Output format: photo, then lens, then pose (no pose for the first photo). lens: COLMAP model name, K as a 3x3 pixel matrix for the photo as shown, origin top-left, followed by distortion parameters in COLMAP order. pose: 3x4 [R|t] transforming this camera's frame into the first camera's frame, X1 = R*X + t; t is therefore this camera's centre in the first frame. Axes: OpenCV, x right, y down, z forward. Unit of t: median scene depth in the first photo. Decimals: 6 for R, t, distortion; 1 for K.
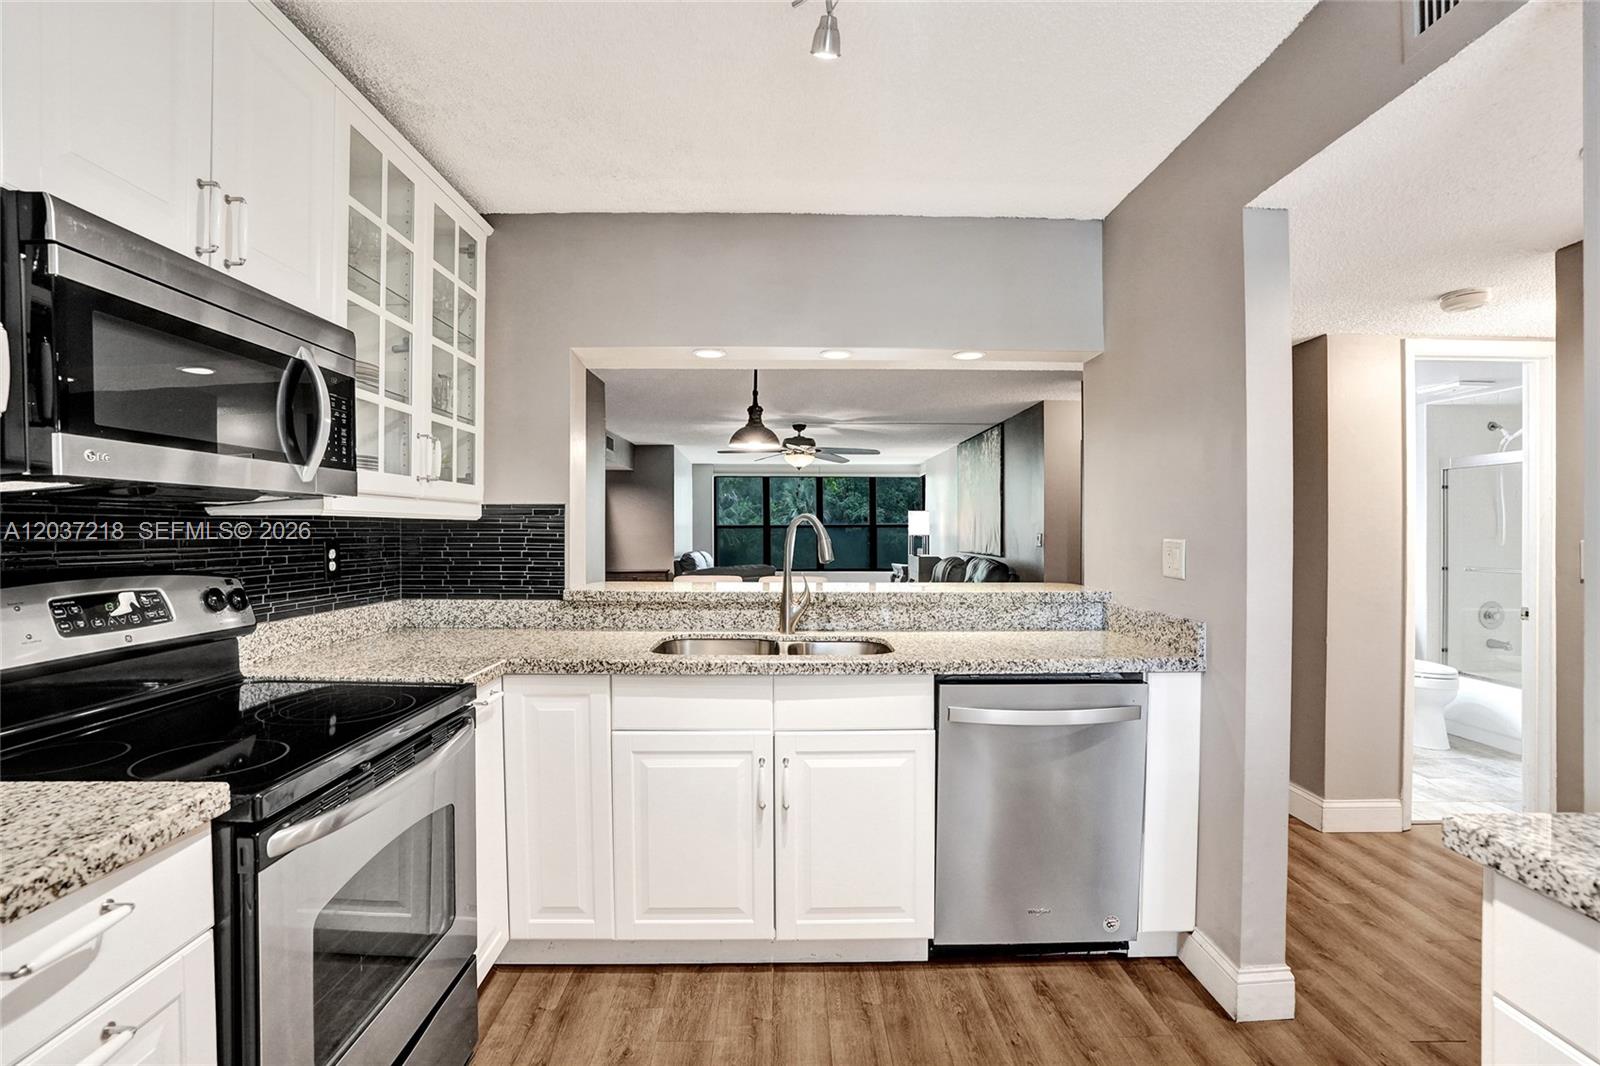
lens RADIAL K [[742.7, 0, 800.1], [0, 742.7, 533.7], [0, 0, 1]] dist [-0.069638, 0.025051]
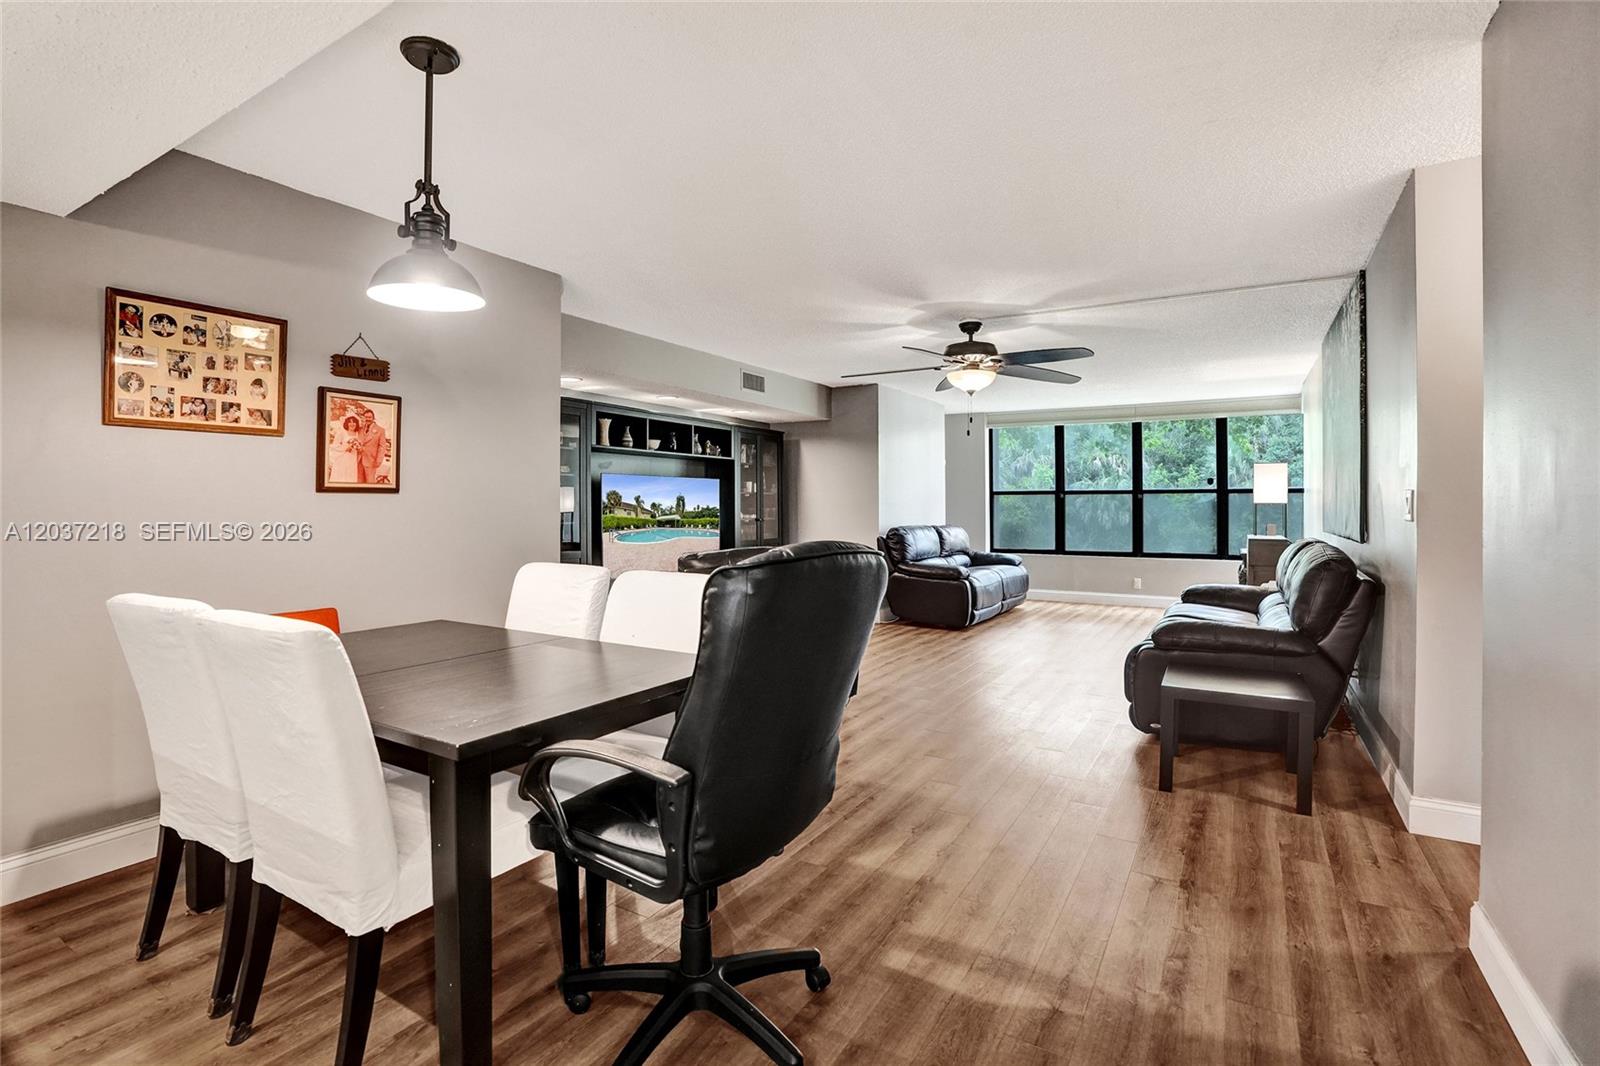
lens RADIAL K [[742.7, 0, 798.2], [0, 742.7, 507.2], [0, 0, 1]] dist [-0.069638, 0.025051]
pose [[0.844792, -0.000469, -0.535094, 0.797821], [-0.000104, 0.999999, -0.001042, 0.033385], [0.535094, 0.000936, 0.844792, 1.523614]]
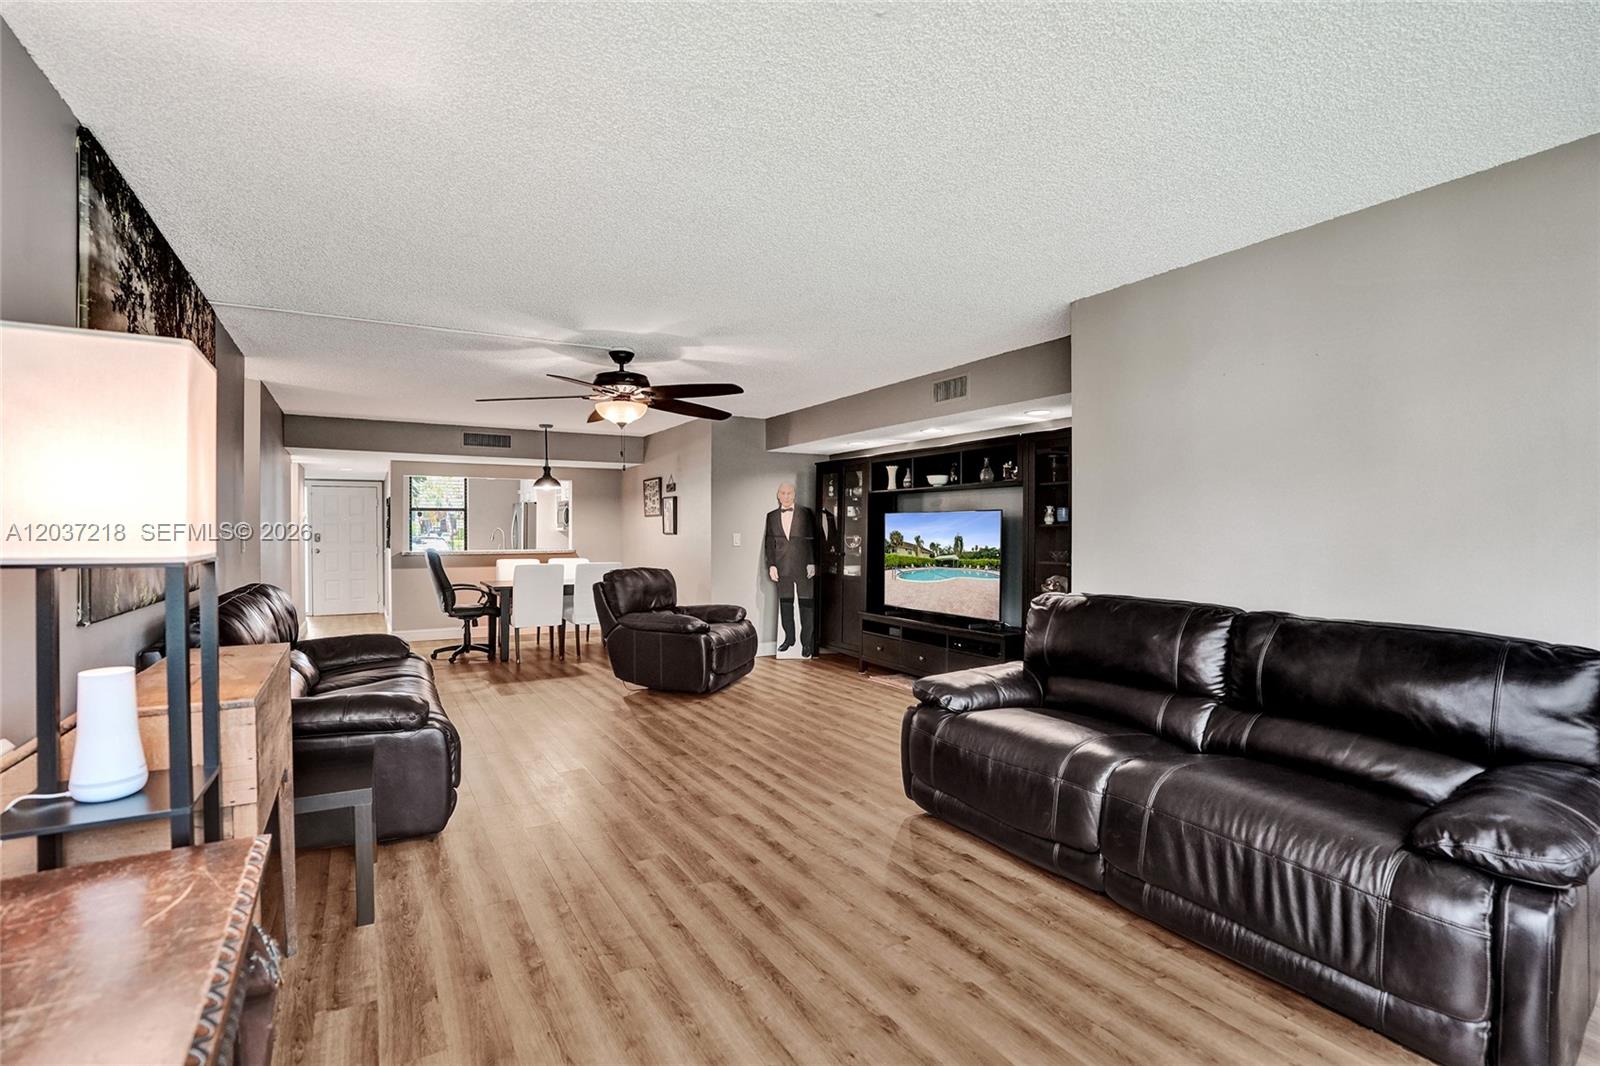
lens RADIAL K [[742.7, 0, 806.6], [0, 742.7, 527.7], [0, 0, 1]] dist [-0.069638, 0.025051]
pose [[-0.868263, -0.012954, -0.495936, 0.650749], [-0.011541, 0.999916, -0.005913, -0.026077], [0.495971, 0.000590, -0.868339, 6.094778]]
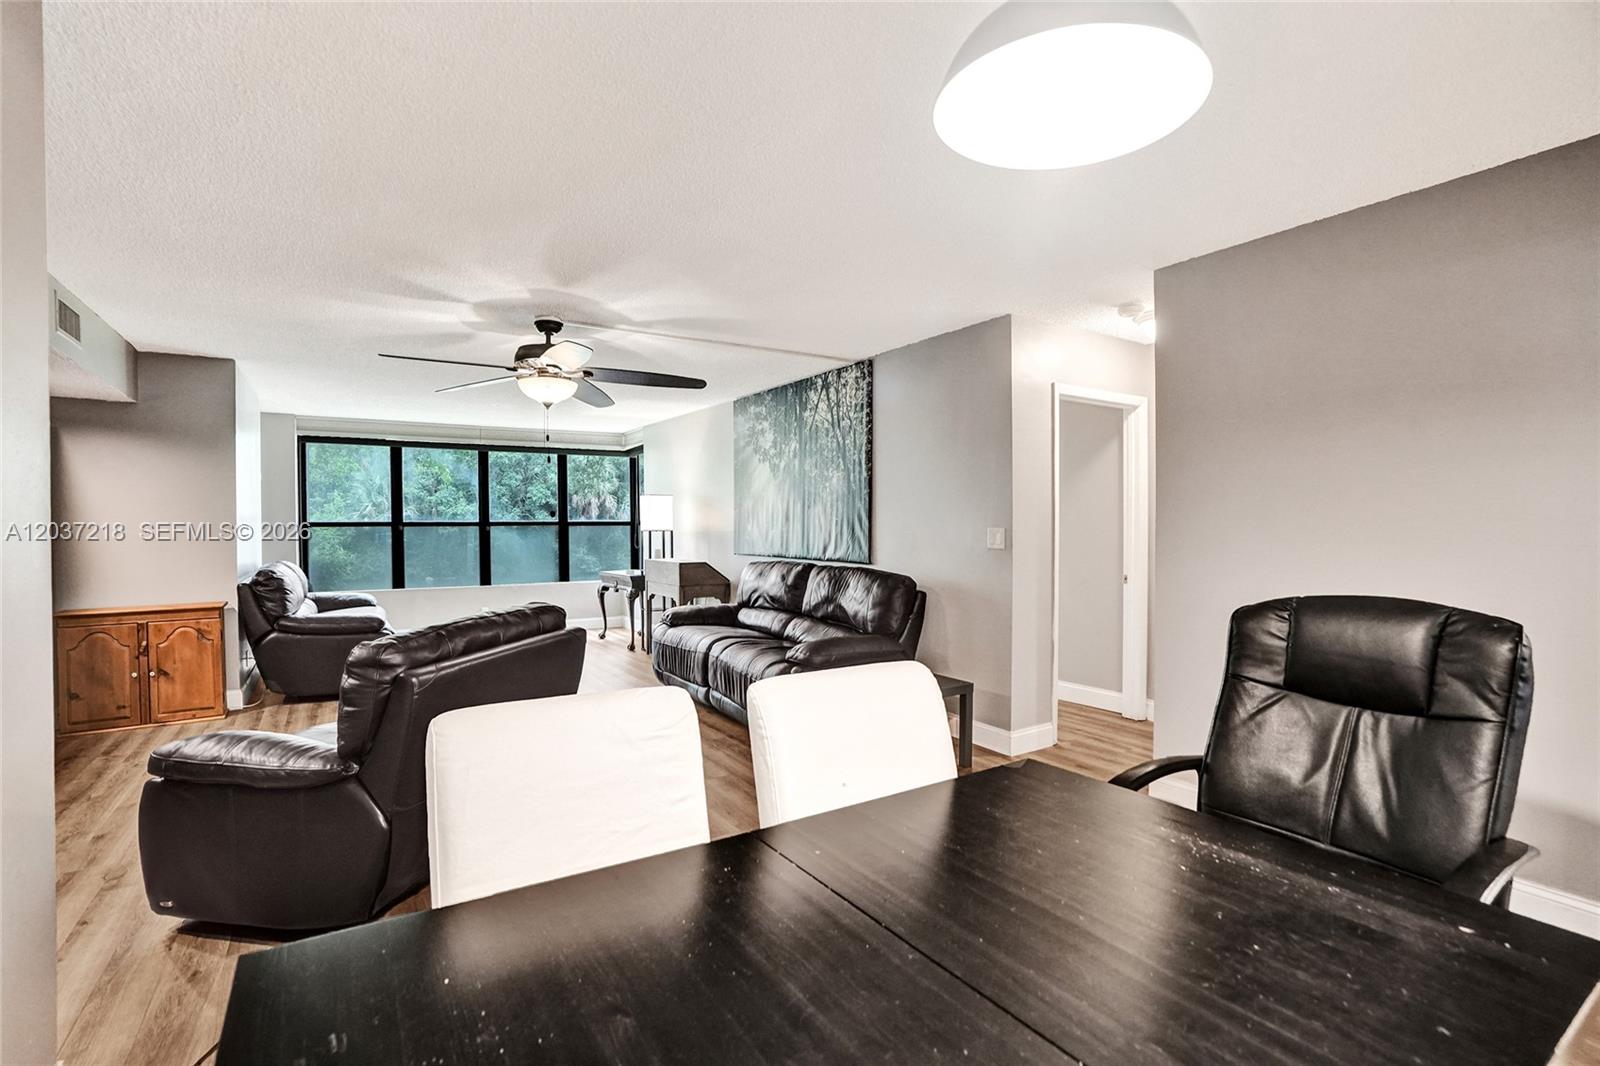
lens RADIAL K [[742.7, 0, 800.3], [0, 742.7, 534.8], [0, 0, 1]] dist [-0.069638, 0.025051]
pose [[0.854483, -0.009392, 0.519394, -0.455268], [0.007782, 0.999956, 0.005279, 0.009455], [-0.519421, -0.000469, 0.854518, 1.769862]]
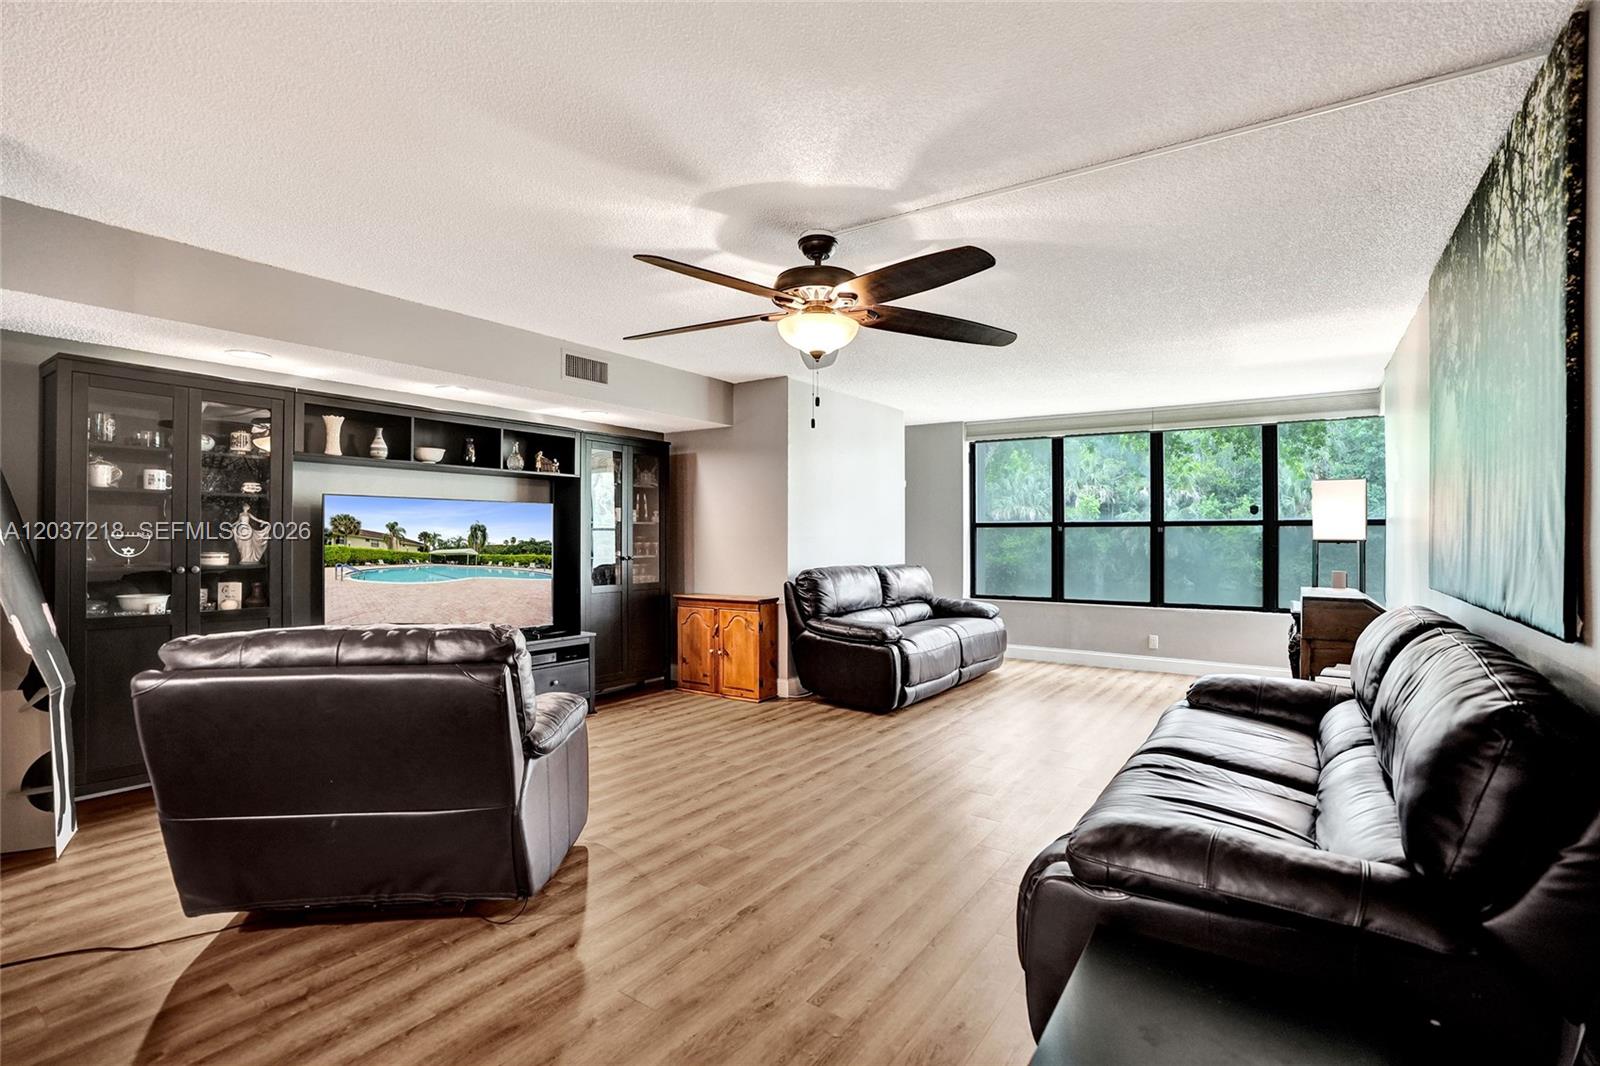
lens RADIAL K [[742.7, 0, 798.1], [0, 742.7, 530.8], [0, 0, 1]] dist [-0.069638, 0.025051]
pose [[0.810558, -0.000192, -0.585658, 0.799299], [-0.006607, 0.999933, -0.009471, 0.013330], [0.585621, 0.011546, 0.810503, 2.655156]]
